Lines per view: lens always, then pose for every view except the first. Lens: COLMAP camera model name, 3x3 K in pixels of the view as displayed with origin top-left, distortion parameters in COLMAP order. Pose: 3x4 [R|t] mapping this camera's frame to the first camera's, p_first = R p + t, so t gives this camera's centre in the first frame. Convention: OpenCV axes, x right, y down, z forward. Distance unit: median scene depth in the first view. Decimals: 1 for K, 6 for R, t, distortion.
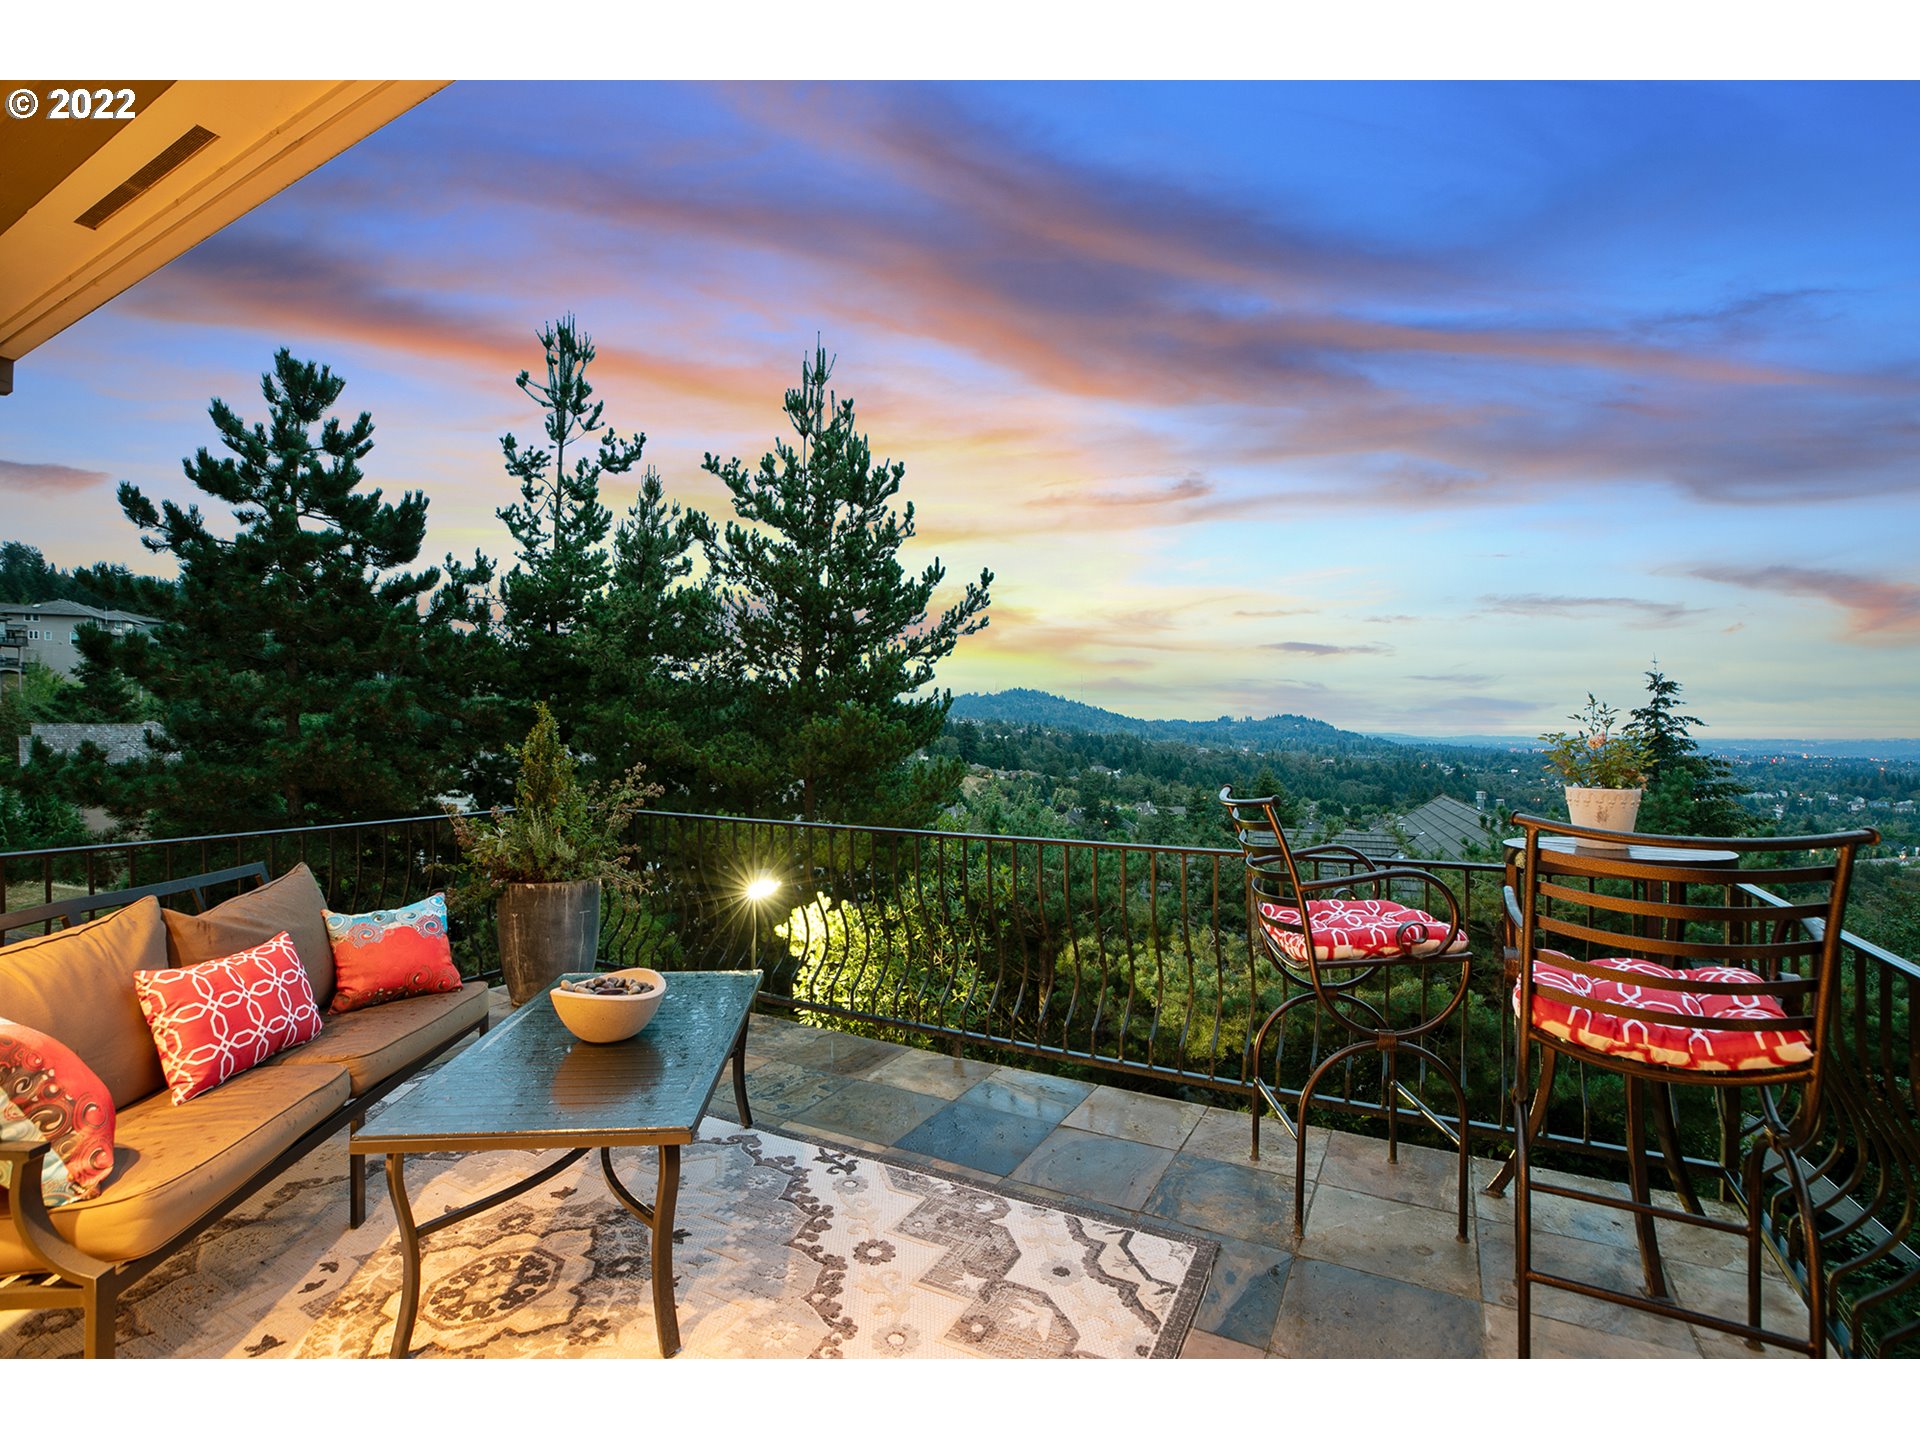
lens RADIAL K [[874.7, 0, 960.0], [0, 874.7, 720.0], [0, 0, 1]] dist [0.000414, -0.000007]
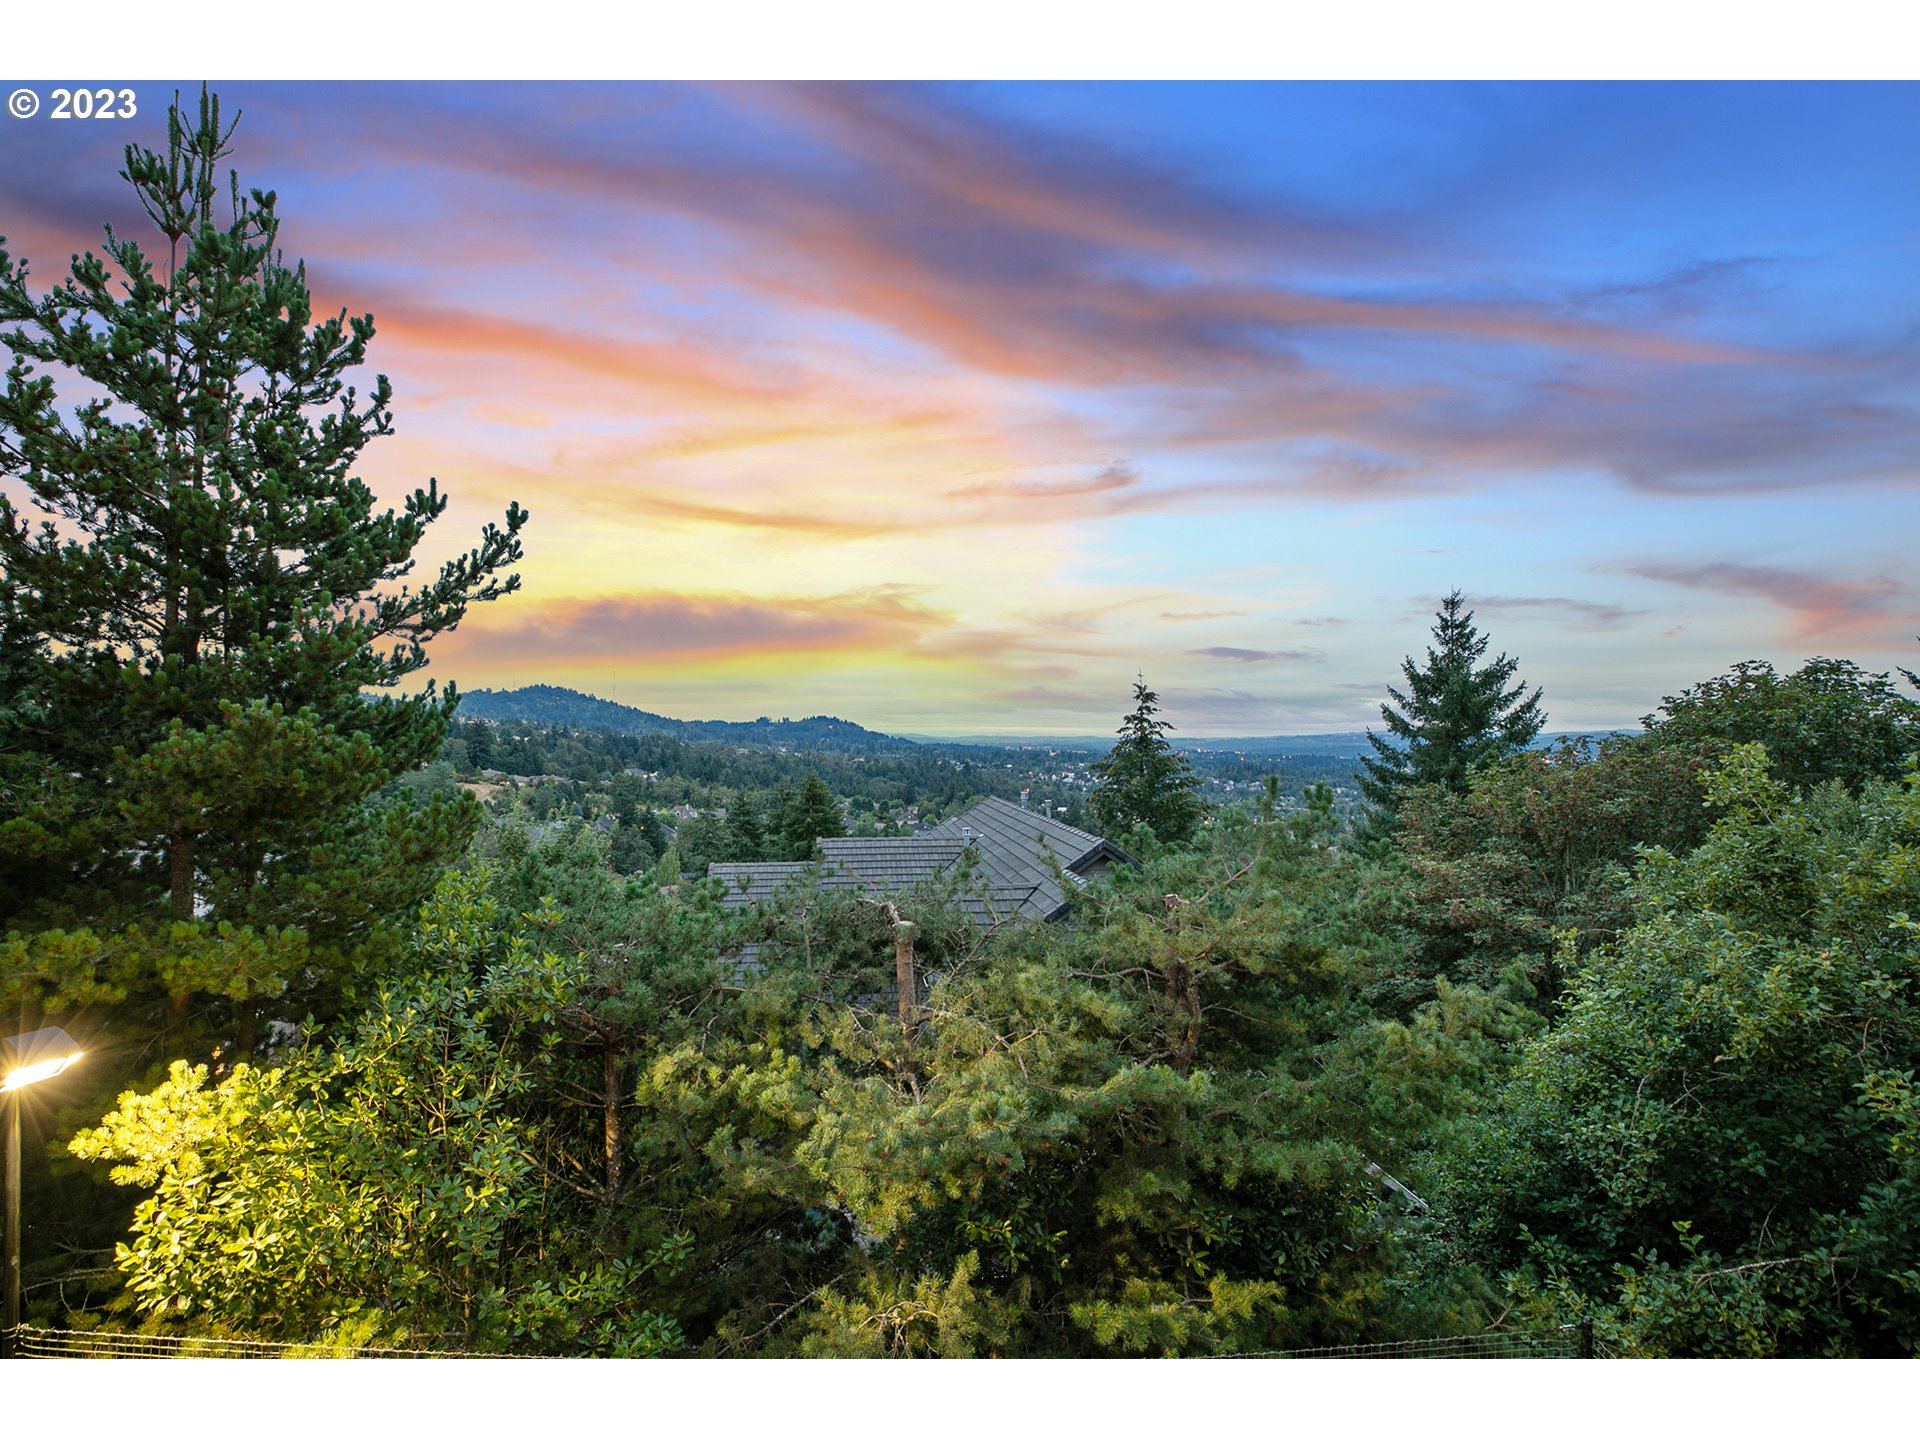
lens RADIAL K [[876.4, 0, 960.8], [0, 876.4, 733.2], [0, 0, 1]] dist [-0.049010, 0.014827]
pose [[0.868867, -0.002570, 0.495038, -0.002371], [-0.004581, 0.999902, 0.013231, -0.007391], [-0.495024, -0.013764, 0.868770, 0.252098]]
